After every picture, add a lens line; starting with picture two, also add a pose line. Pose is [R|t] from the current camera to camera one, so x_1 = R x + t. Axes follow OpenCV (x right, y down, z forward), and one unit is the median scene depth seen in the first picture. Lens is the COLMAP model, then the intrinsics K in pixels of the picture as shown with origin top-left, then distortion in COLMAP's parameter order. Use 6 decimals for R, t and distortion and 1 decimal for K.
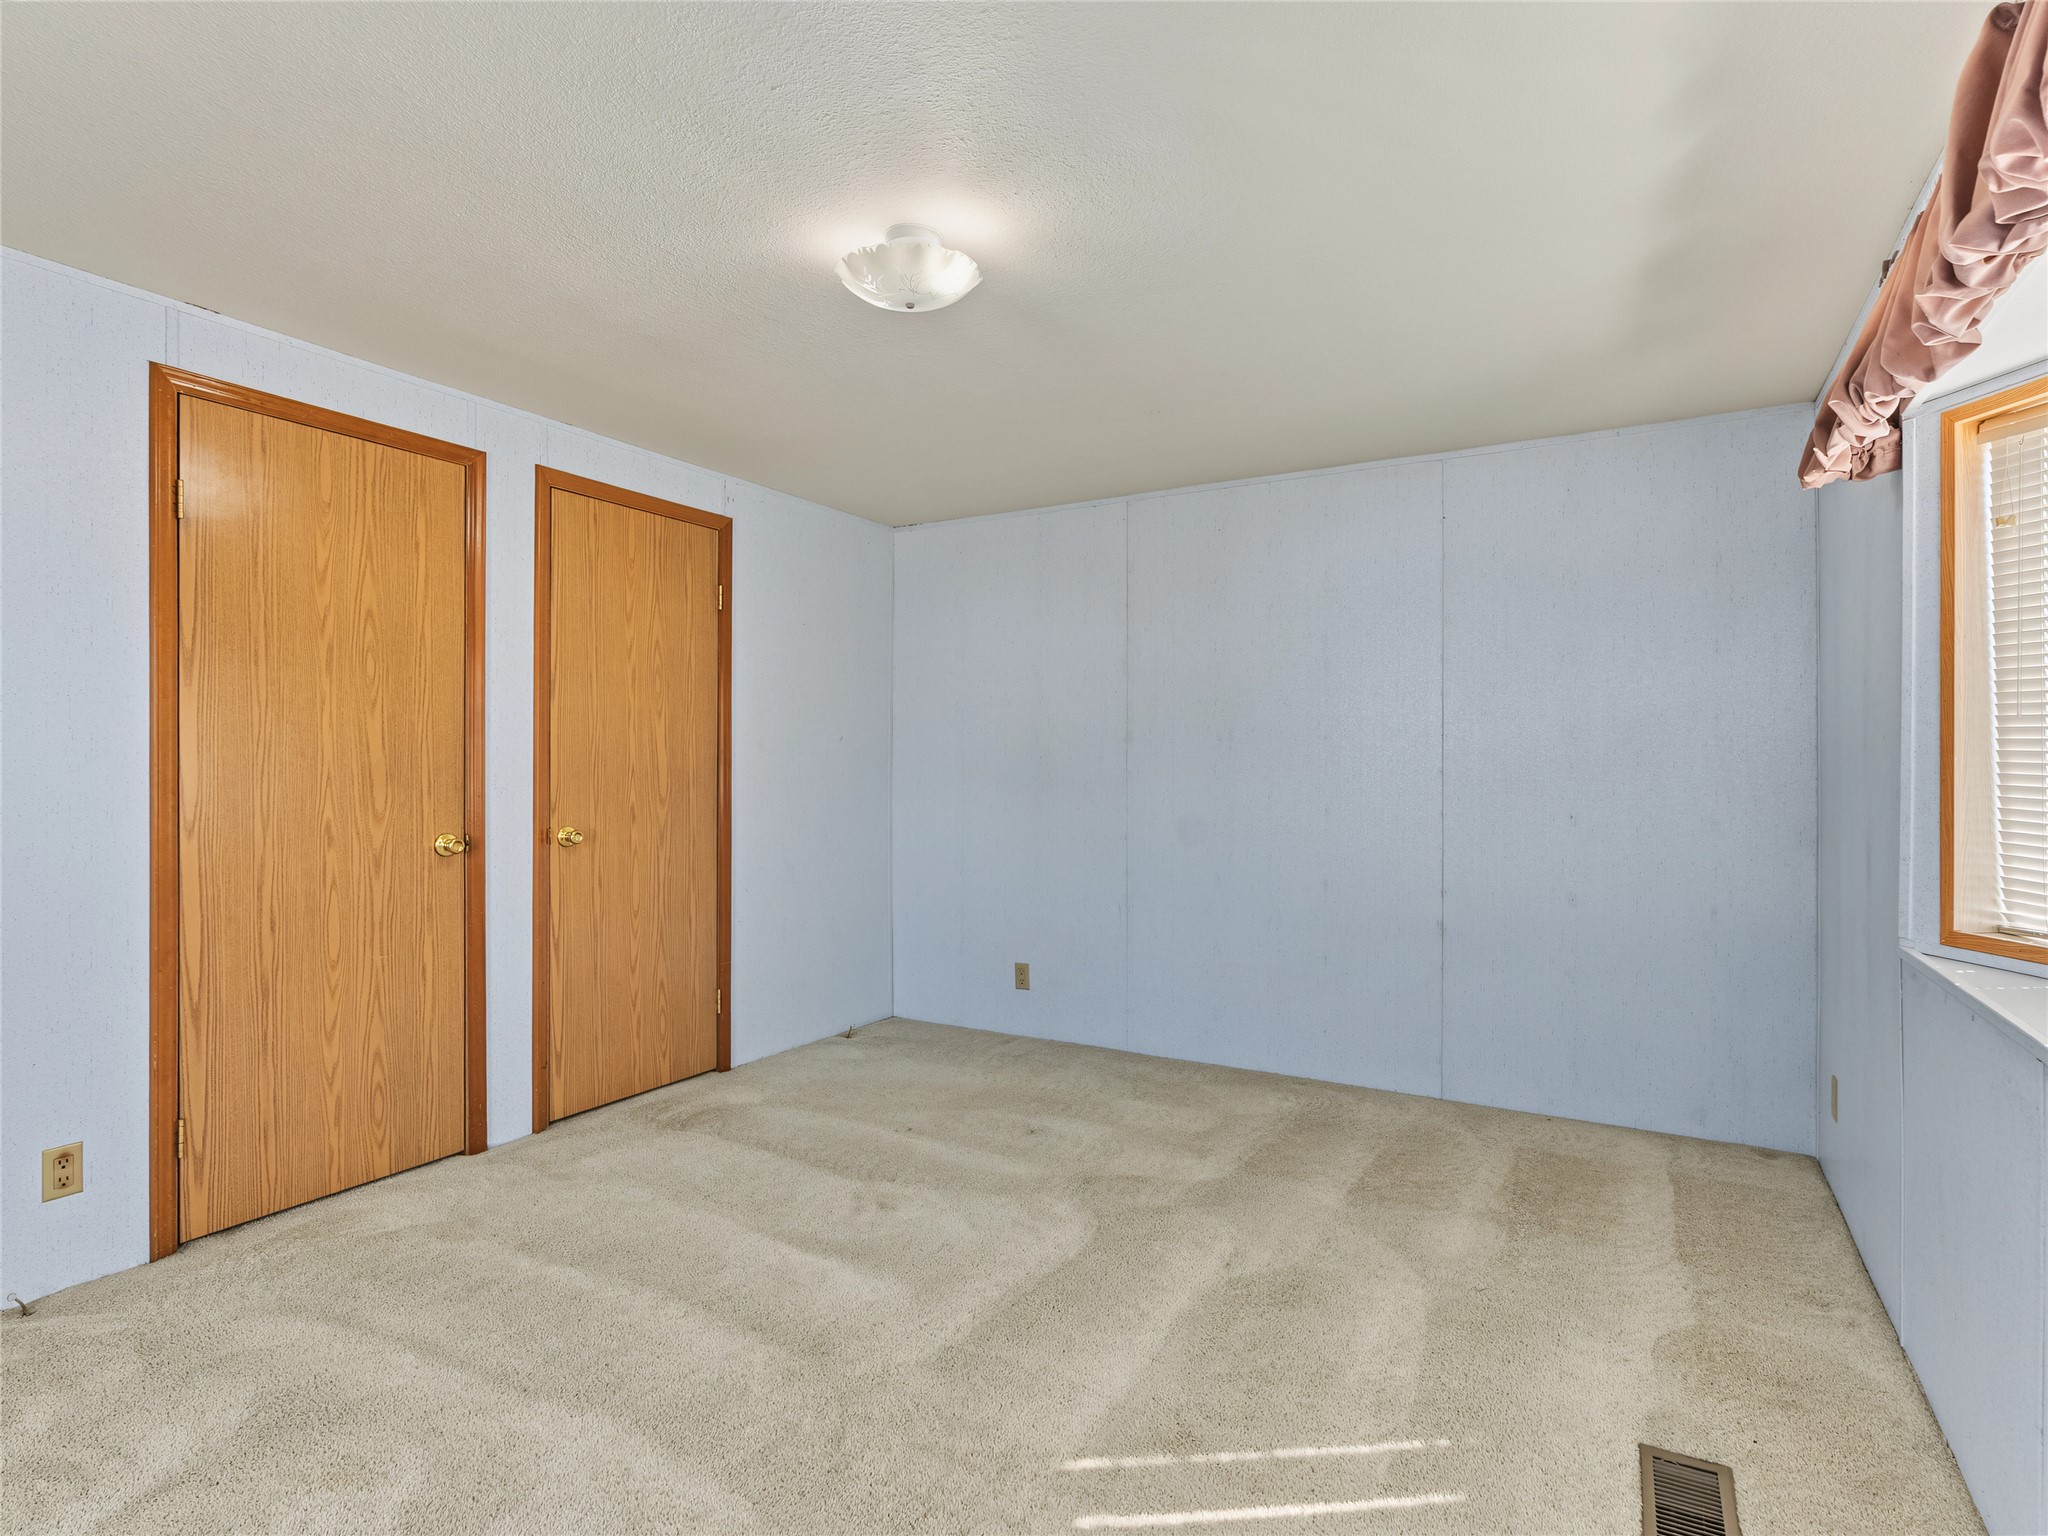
lens RADIAL K [[1045.7, 0, 1024.0], [0, 1045.7, 768.0], [0, 0, 1]] dist [-0.011113, -0.000102]
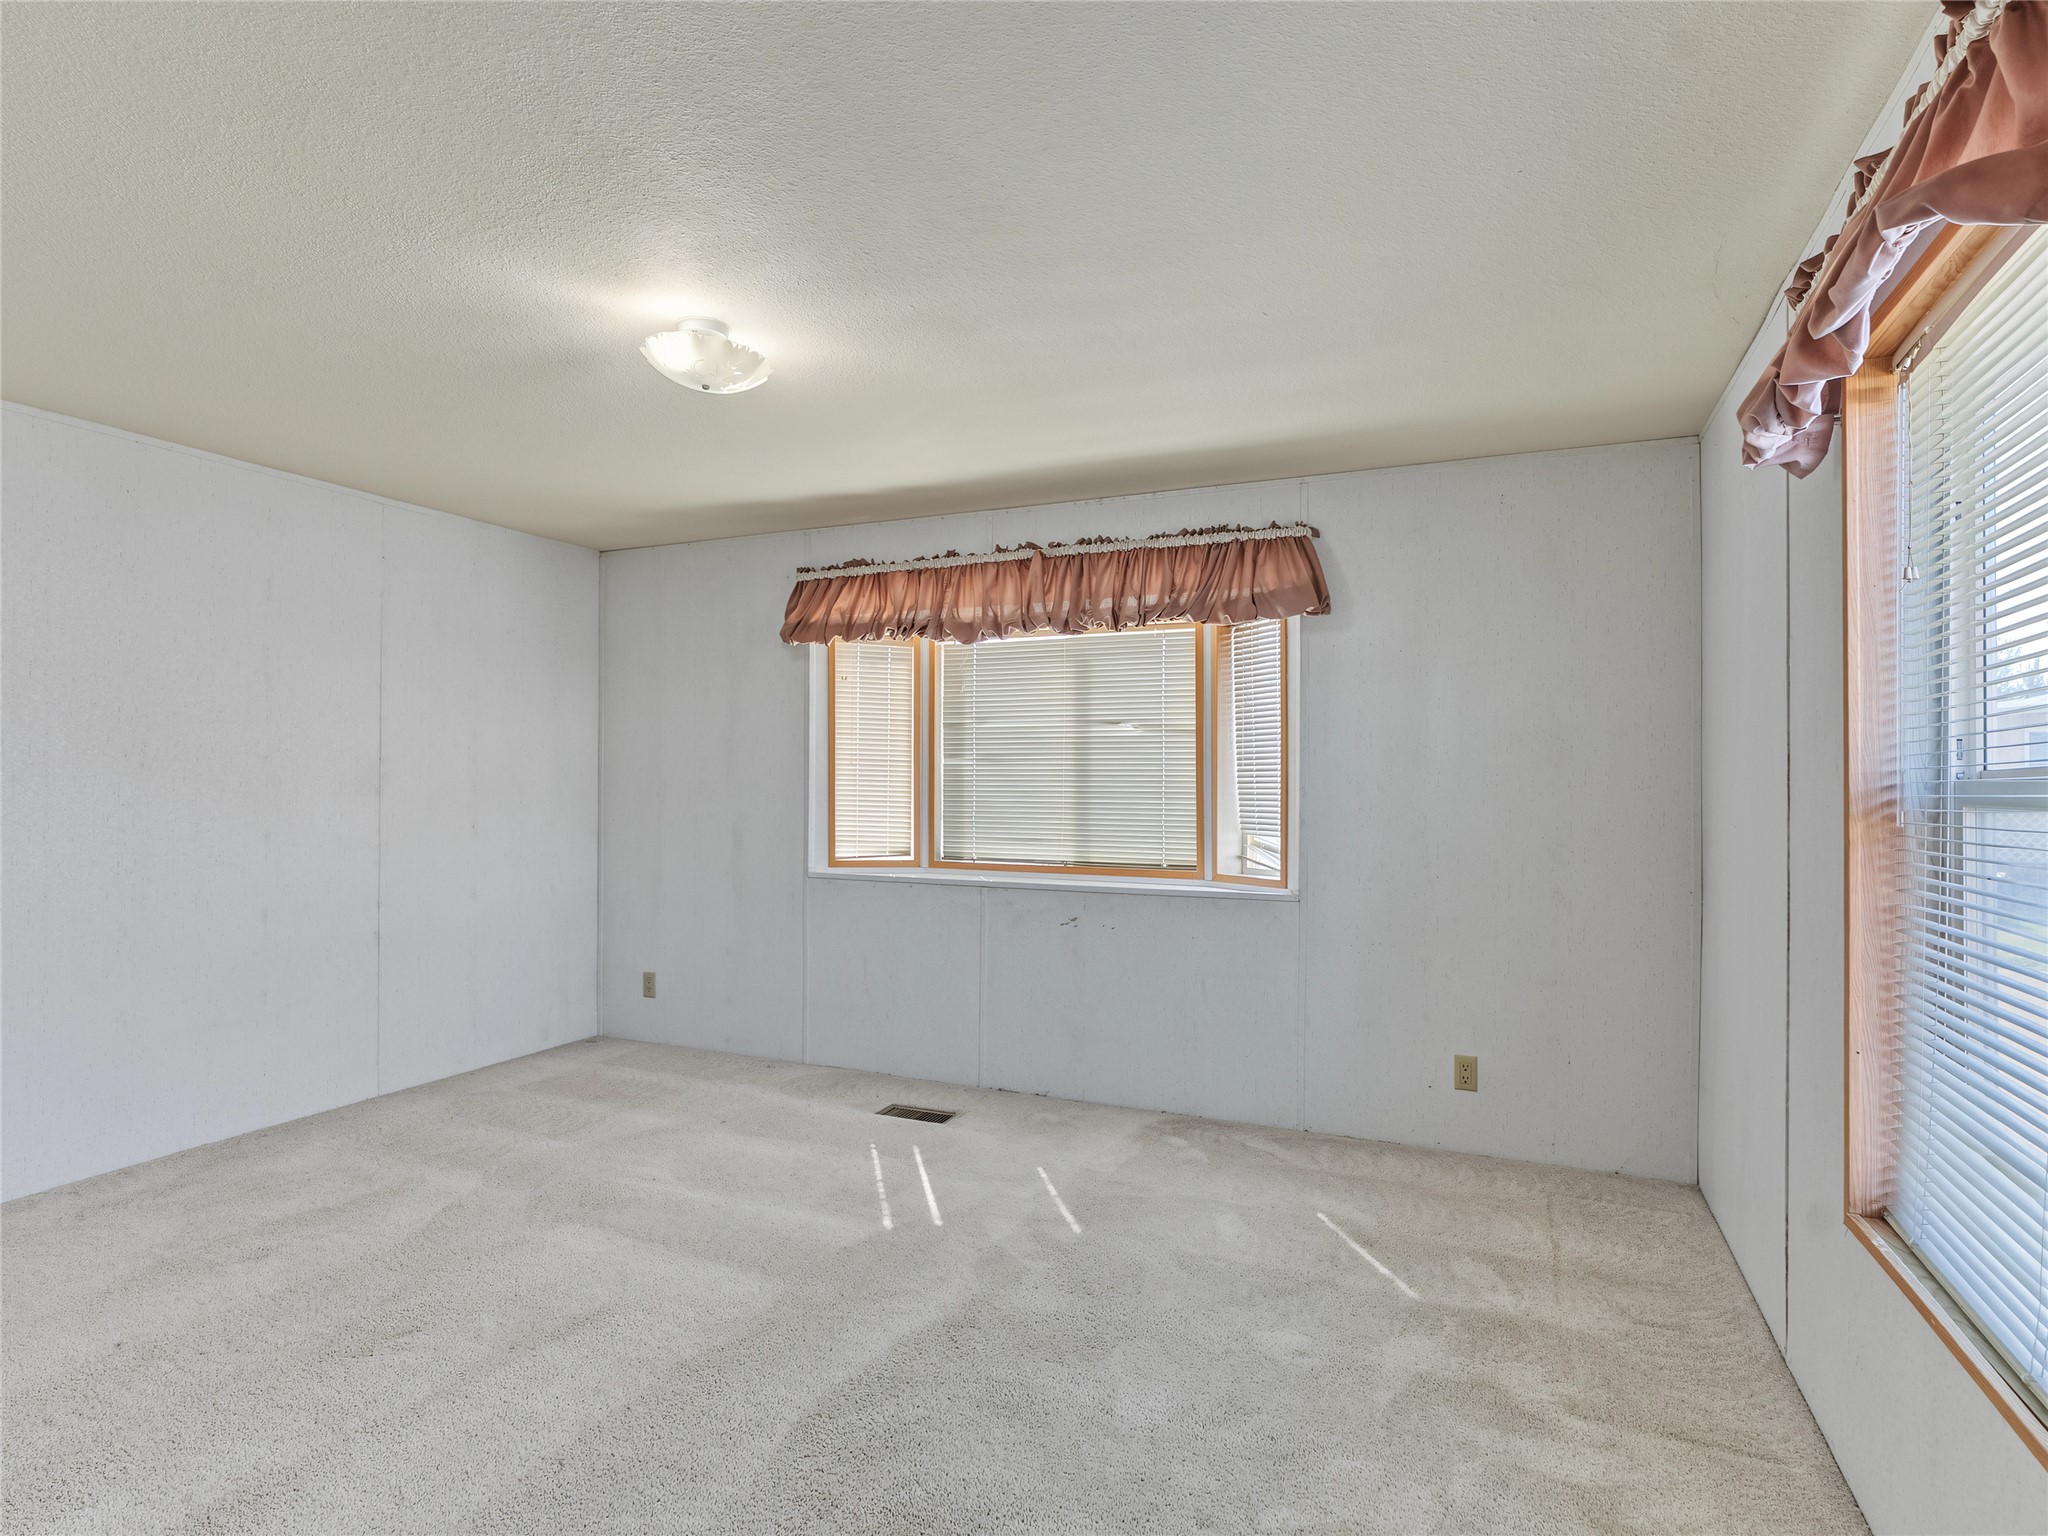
lens RADIAL K [[1045.7, 0, 1024.0], [0, 1045.7, 768.0], [0, 0, 1]] dist [-0.011113, -0.000102]
pose [[-0.105170, 0.007913, 0.994423, -1.269235], [0.000932, 0.999969, -0.007859, -0.020334], [-0.994454, 0.000101, -0.105174, 0.770345]]
